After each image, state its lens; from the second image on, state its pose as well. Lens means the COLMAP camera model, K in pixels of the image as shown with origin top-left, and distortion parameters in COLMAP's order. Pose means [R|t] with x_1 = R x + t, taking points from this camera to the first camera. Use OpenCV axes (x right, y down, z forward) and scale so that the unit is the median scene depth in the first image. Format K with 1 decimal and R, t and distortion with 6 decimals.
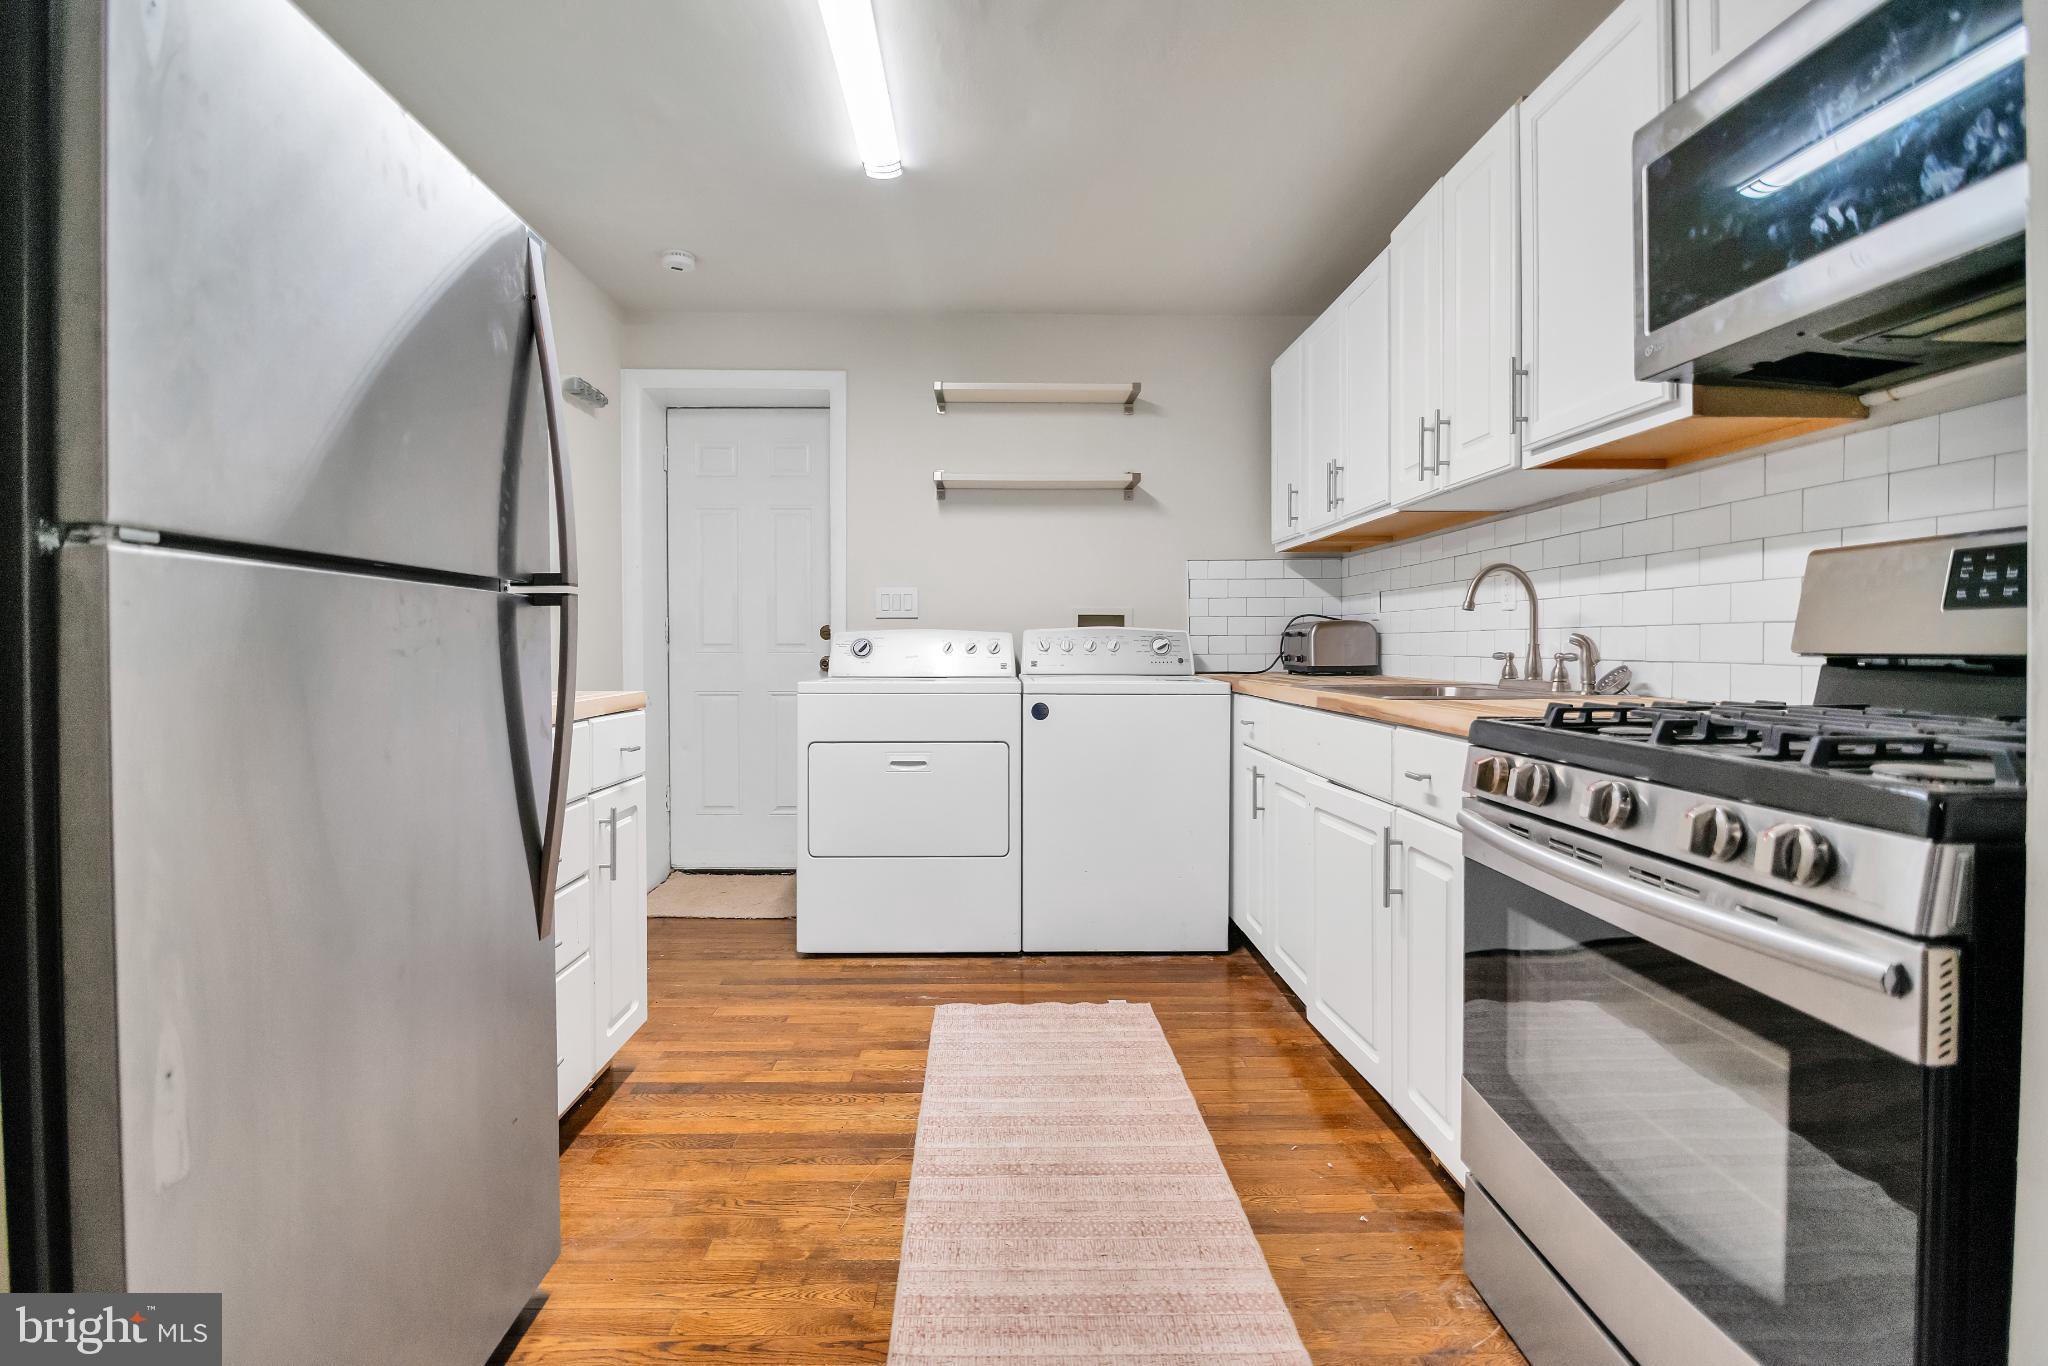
lens RADIAL K [[941.6, 0, 988.9], [0, 941.6, 627.2], [0, 0, 1]] dist [-0.001128, -0.000470]
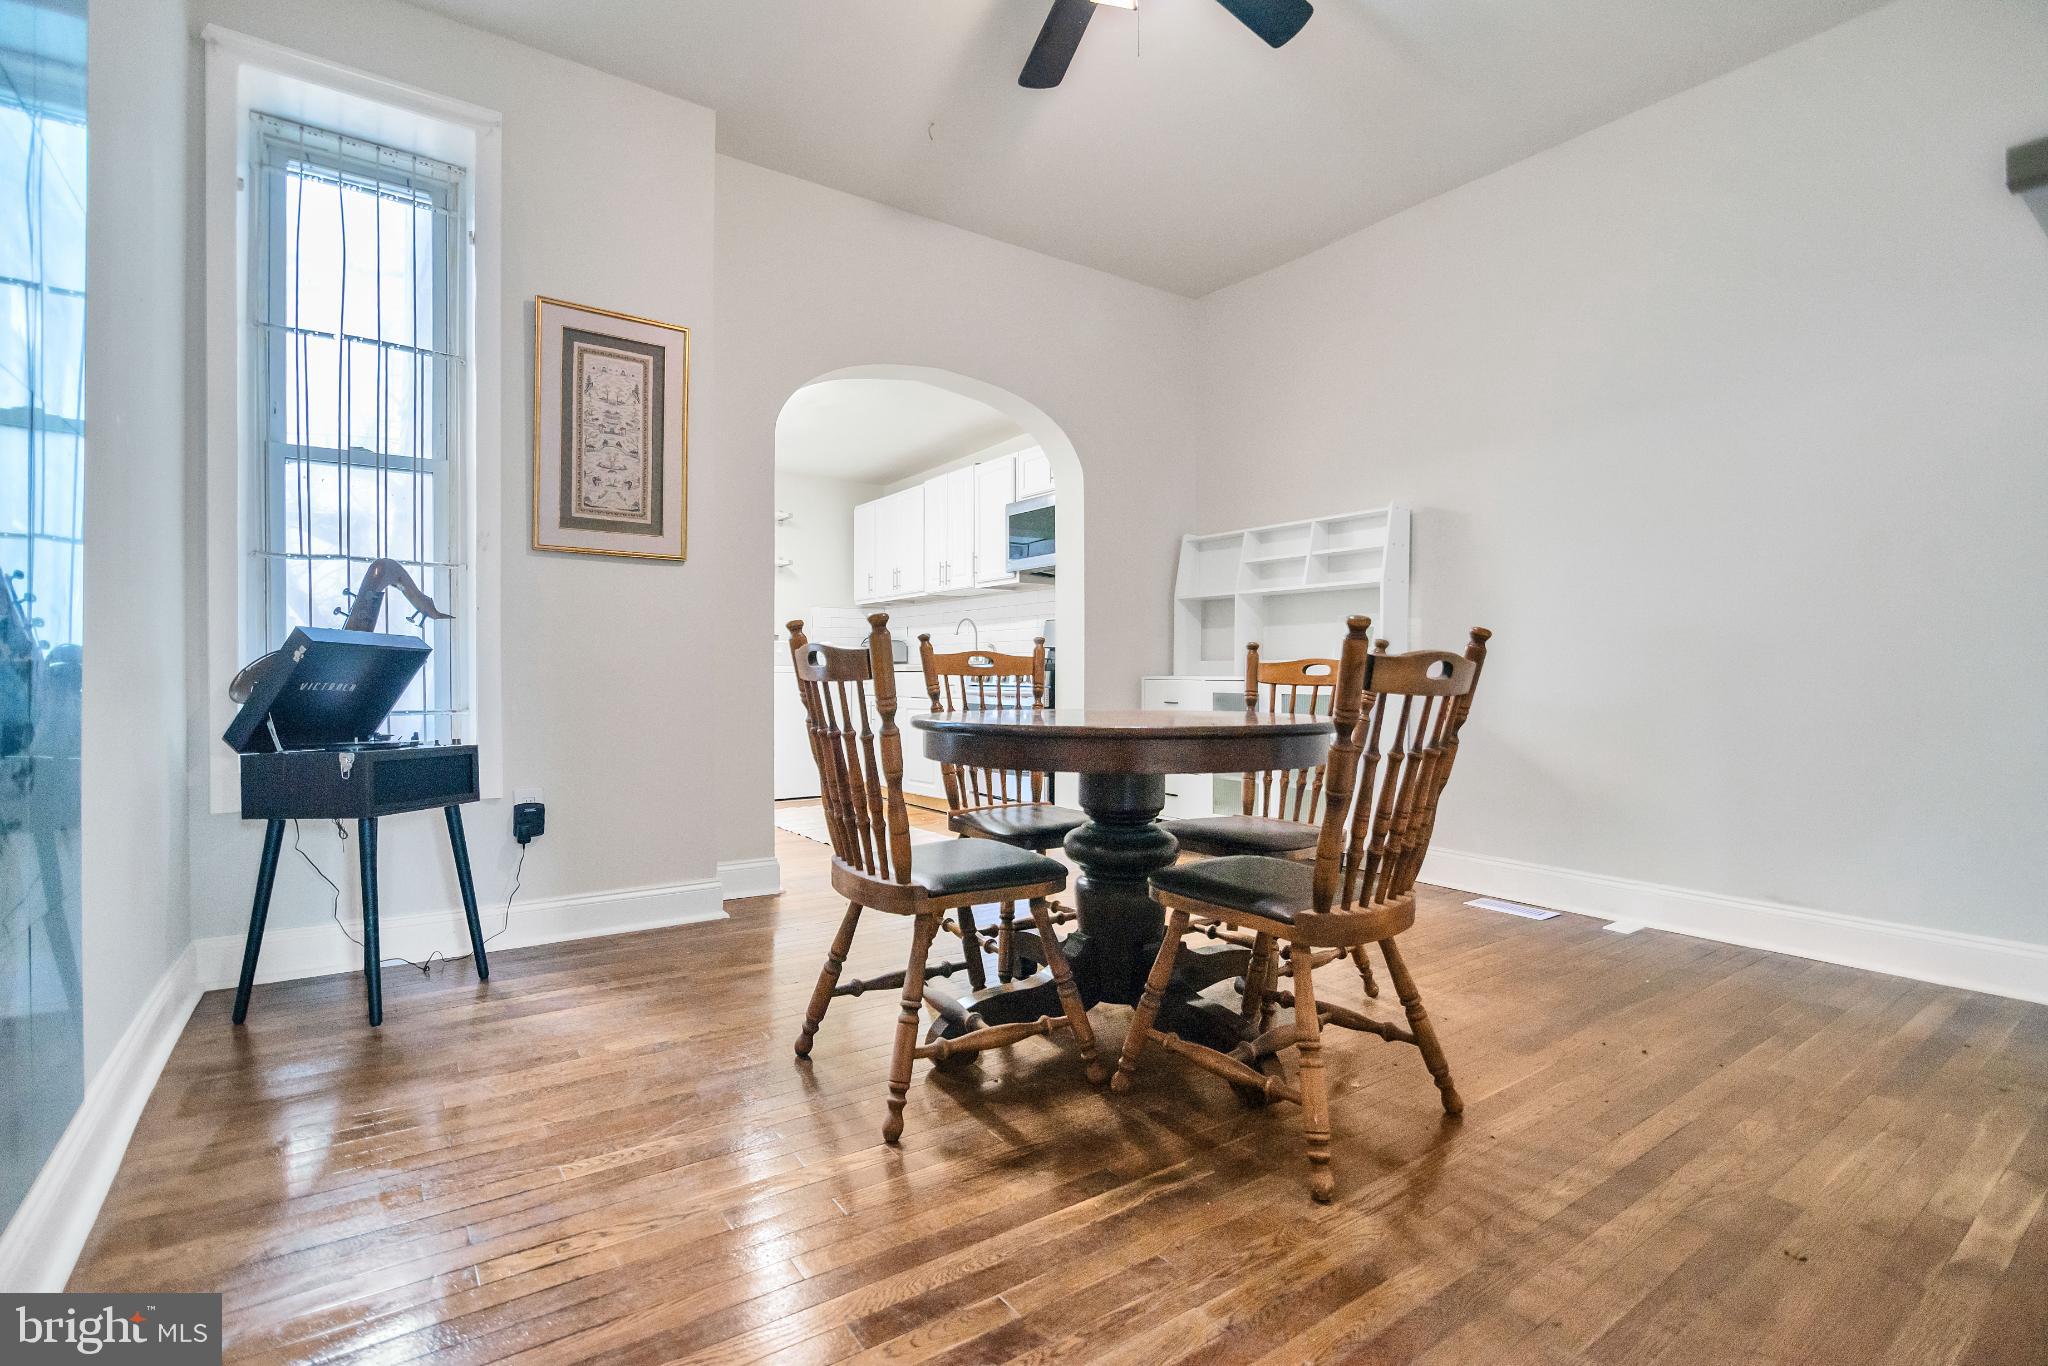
lens RADIAL K [[941.5, 0, 1027.2], [0, 941.5, 663.7], [0, 0, 1]] dist [-0.000671, -0.006008]
pose [[0.815587, 0.001666, 0.578633, -0.847191], [-0.008401, 0.999925, 0.008962, 0.035918], [-0.578574, -0.012170, 0.815539, -1.265605]]
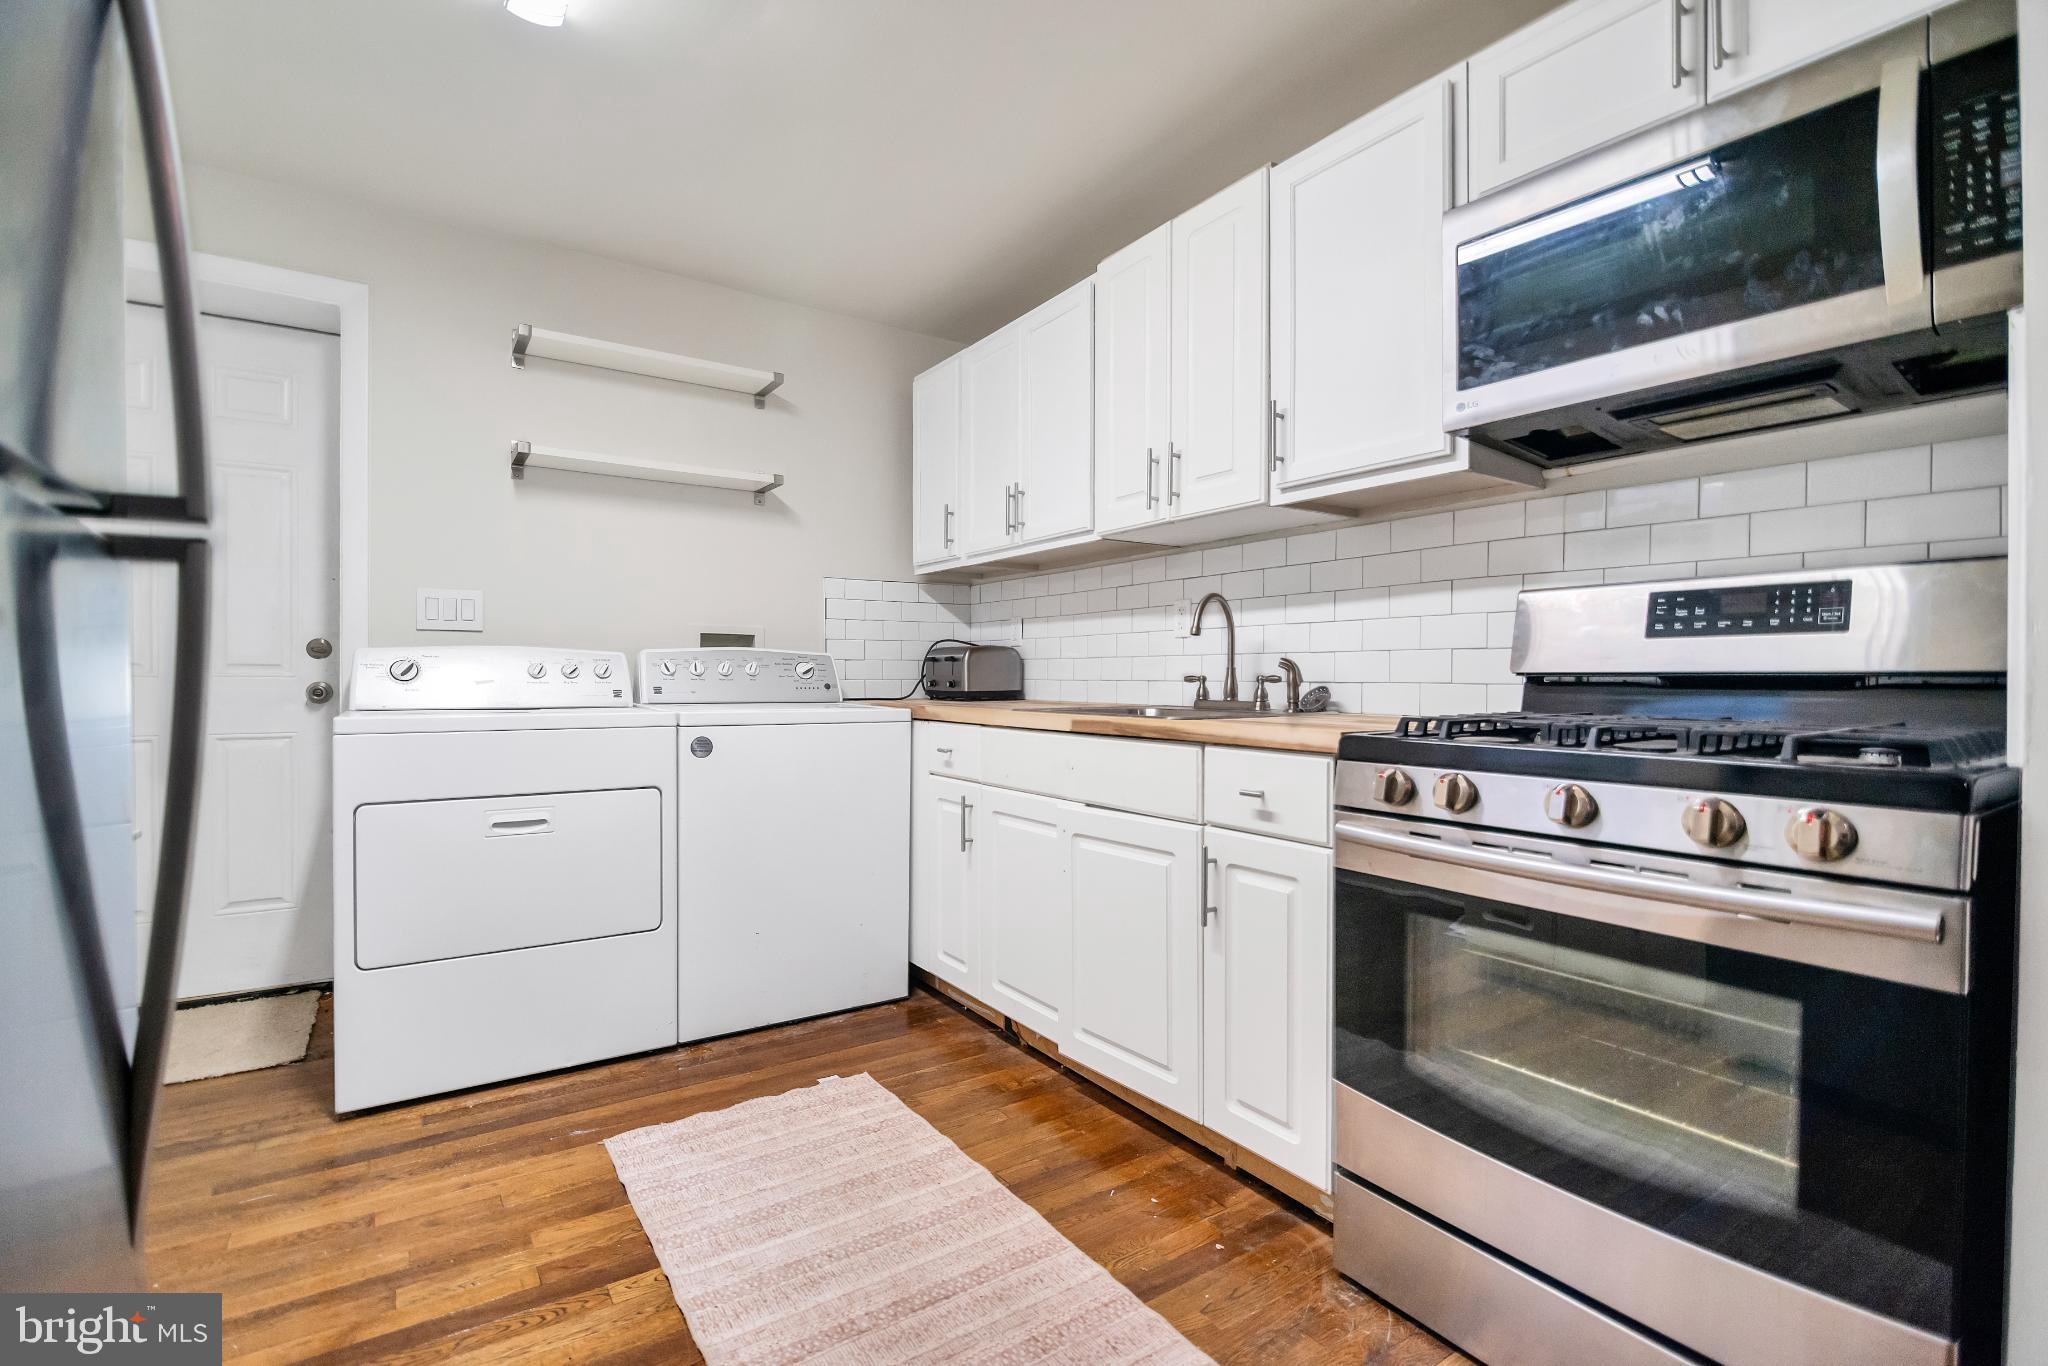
lens RADIAL K [[941.5, 0, 1027.2], [0, 941.5, 663.7], [0, 0, 1]] dist [-0.000671, -0.006008]
pose [[0.829460, 0.011843, 0.558440, -0.221680], [-0.015044, 0.999886, 0.001142, 0.014736], [-0.558363, -0.009348, 0.829544, 0.207238]]
